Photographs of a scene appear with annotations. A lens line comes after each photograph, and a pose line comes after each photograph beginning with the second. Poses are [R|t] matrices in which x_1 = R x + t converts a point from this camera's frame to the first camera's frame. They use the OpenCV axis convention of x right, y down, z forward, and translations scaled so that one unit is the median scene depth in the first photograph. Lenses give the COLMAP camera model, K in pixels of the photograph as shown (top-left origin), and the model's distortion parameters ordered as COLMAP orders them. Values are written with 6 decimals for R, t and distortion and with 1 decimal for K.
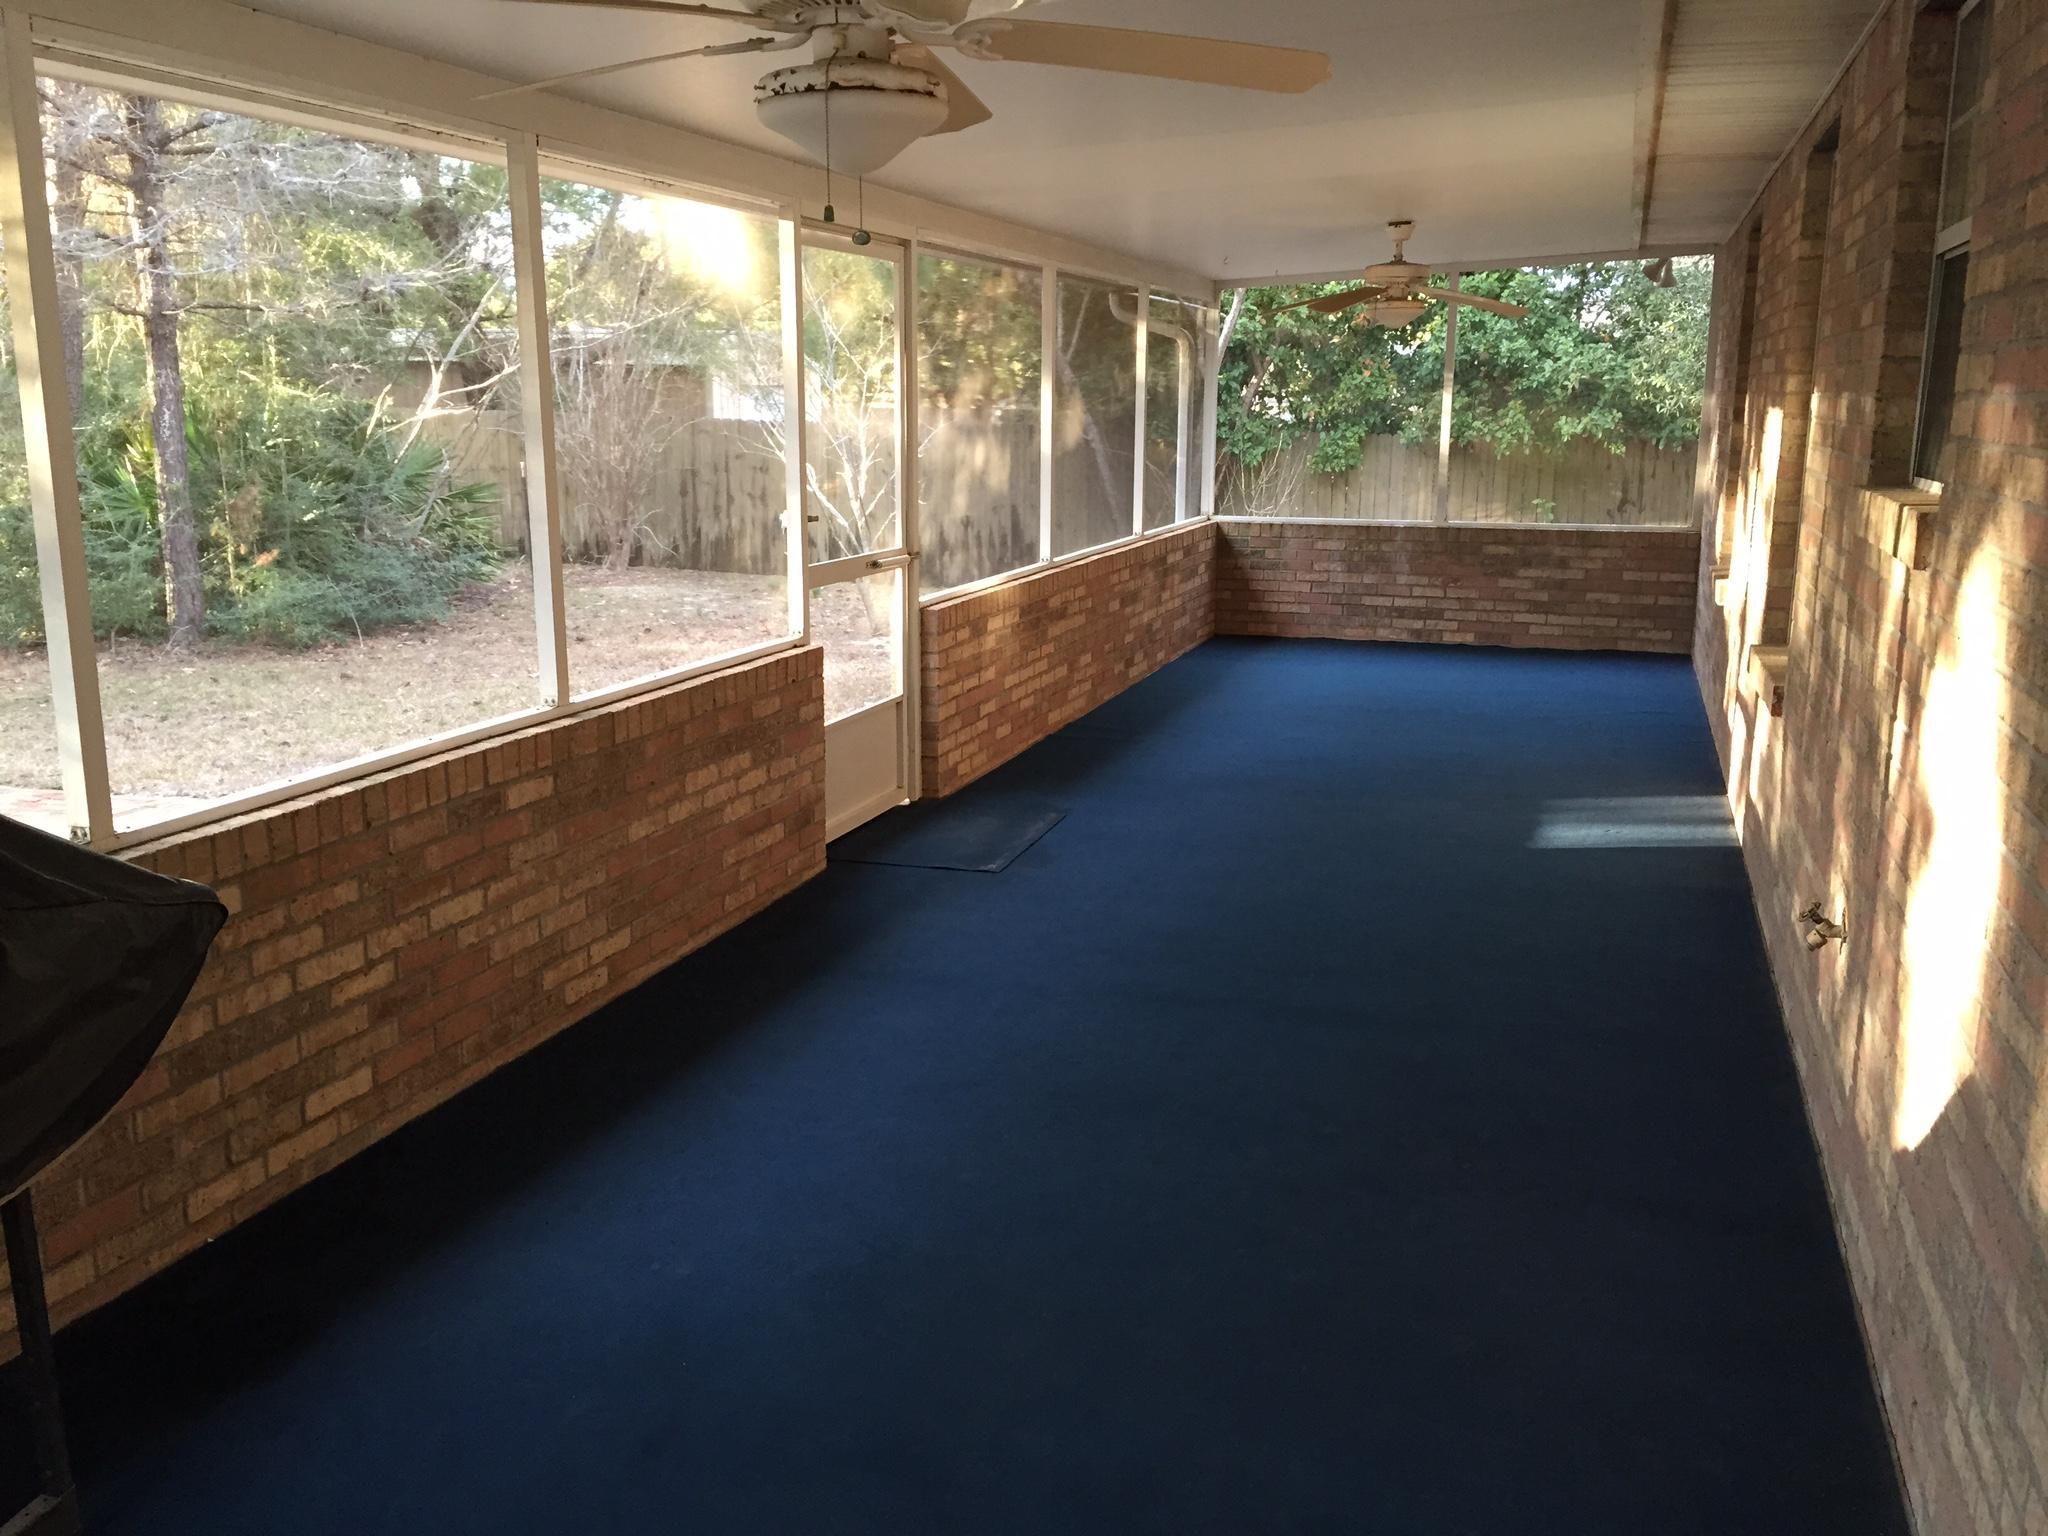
lens RADIAL K [[1760.3, 0, 1034.9], [0, 1760.3, 757.5], [0, 0, 1]] dist [0.066557, -0.083453]
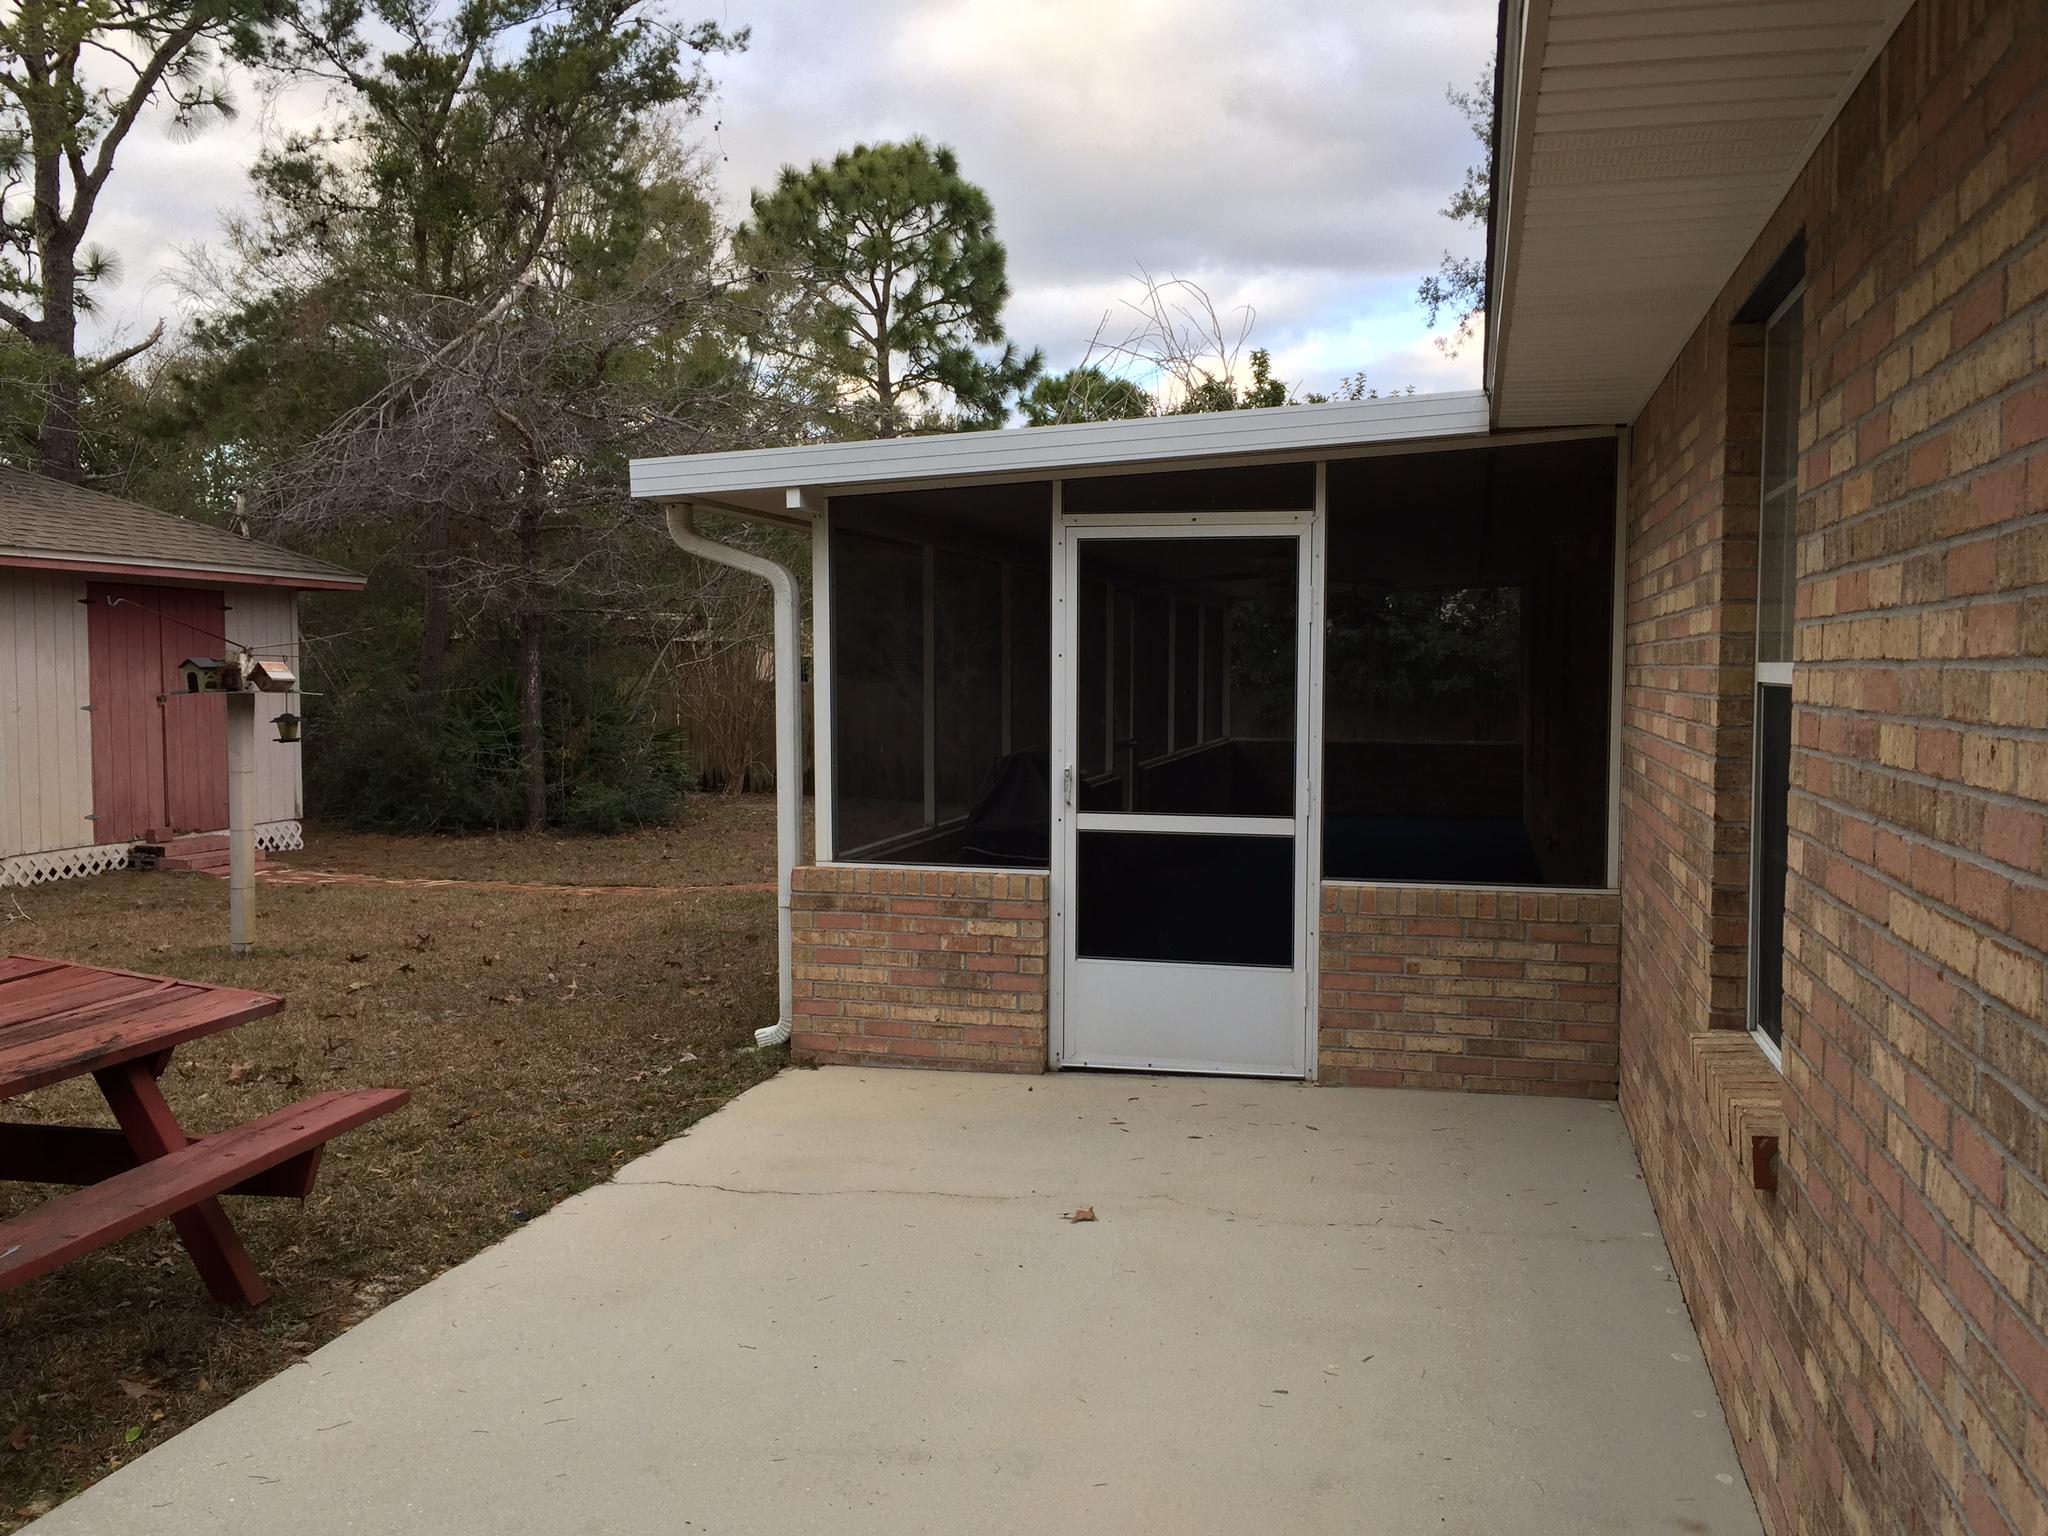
lens RADIAL K [[1760.3, 0, 1021.1], [0, 1760.3, 759.0], [0, 0, 1]] dist [0.066557, -0.083453]
pose [[0.997910, -0.005231, 0.064406, -0.355825], [0.014807, 0.988710, -0.149109, 0.222158], [-0.062899, 0.149751, 0.986721, -1.065136]]
